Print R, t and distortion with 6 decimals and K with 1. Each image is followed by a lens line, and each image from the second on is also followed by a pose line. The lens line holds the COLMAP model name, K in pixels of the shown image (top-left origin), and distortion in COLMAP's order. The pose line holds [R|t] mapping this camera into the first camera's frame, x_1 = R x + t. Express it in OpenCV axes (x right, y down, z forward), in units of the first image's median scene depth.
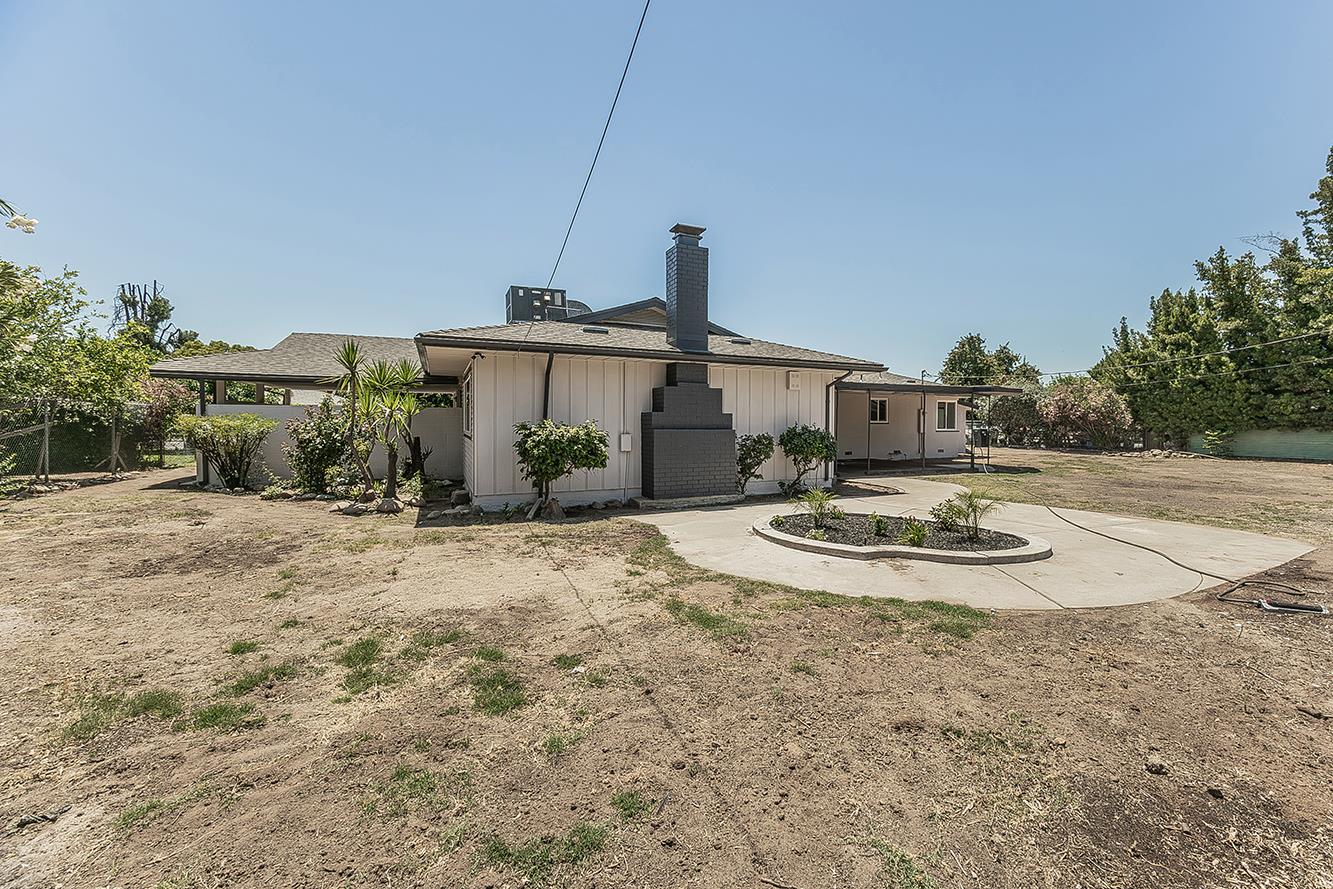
lens RADIAL K [[557.7, 0, 731.8], [0, 557.7, 425.6], [0, 0, 1]] dist [0.008615, -0.002012]
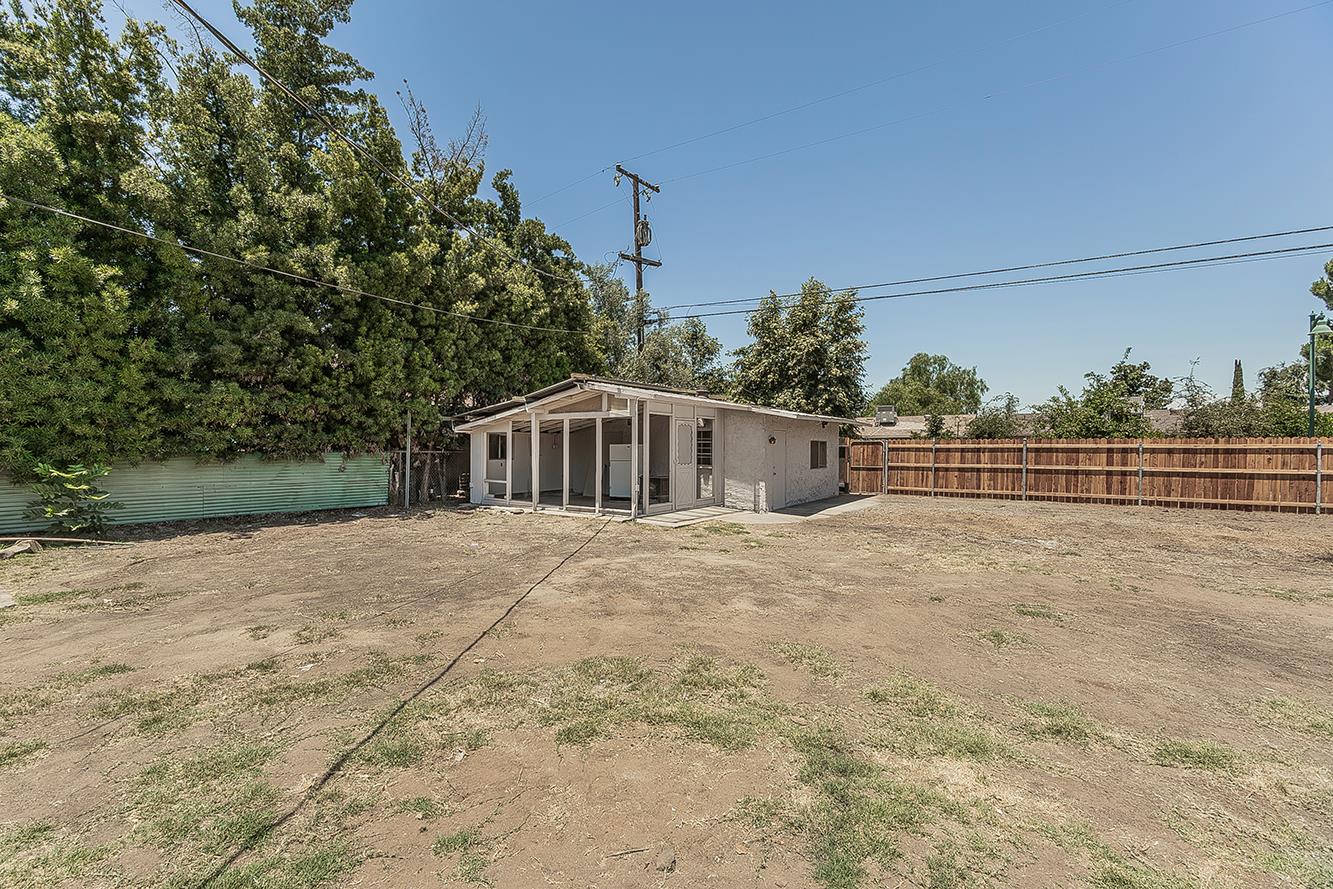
lens RADIAL K [[557.7, 0, 635.5], [0, 557.7, 458.9], [0, 0, 1]] dist [0.008615, -0.002012]
pose [[-0.438862, -0.026490, 0.898164, 0.665837], [-0.001678, 0.999588, 0.028661, -0.010871], [-0.898553, 0.011072, -0.438725, 1.453420]]
